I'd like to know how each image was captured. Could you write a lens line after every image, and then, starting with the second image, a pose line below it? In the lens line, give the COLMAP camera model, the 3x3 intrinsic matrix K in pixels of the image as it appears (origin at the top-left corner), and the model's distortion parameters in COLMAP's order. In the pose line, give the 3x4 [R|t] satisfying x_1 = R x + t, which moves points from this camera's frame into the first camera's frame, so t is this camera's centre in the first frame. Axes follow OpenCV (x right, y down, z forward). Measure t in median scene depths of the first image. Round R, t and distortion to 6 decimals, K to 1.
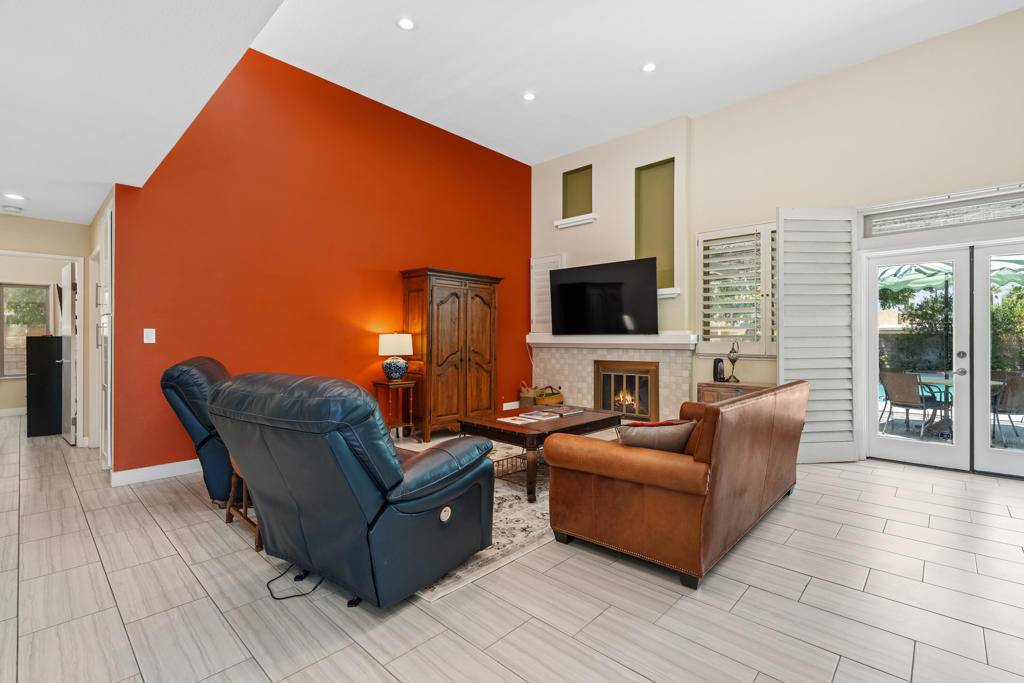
lens RADIAL K [[450.4, 0, 532.5], [0, 450.4, 342.9], [0, 0, 1]] dist [-0.001852, -0.003088]
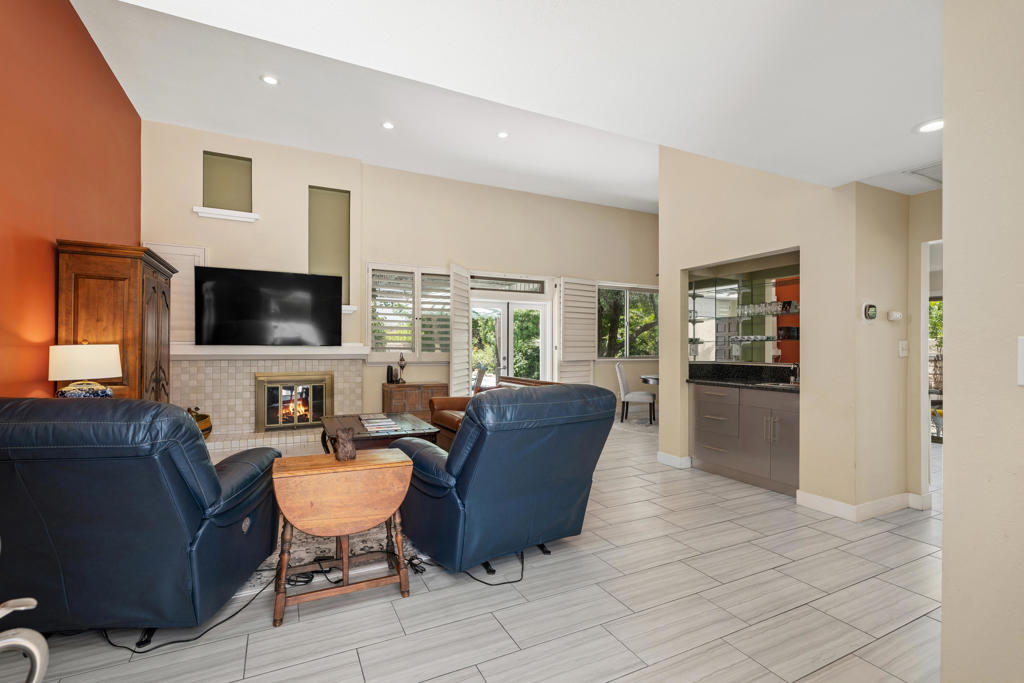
lens RADIAL K [[450.4, 0, 501.7], [0, 450.4, 343.6], [0, 0, 1]] dist [-0.001852, -0.003088]
pose [[0.391321, 0.009011, 0.920210, -0.584987], [0.002223, 0.999940, -0.010737, -0.012046], [-0.920252, 0.006247, 0.391277, 0.202816]]
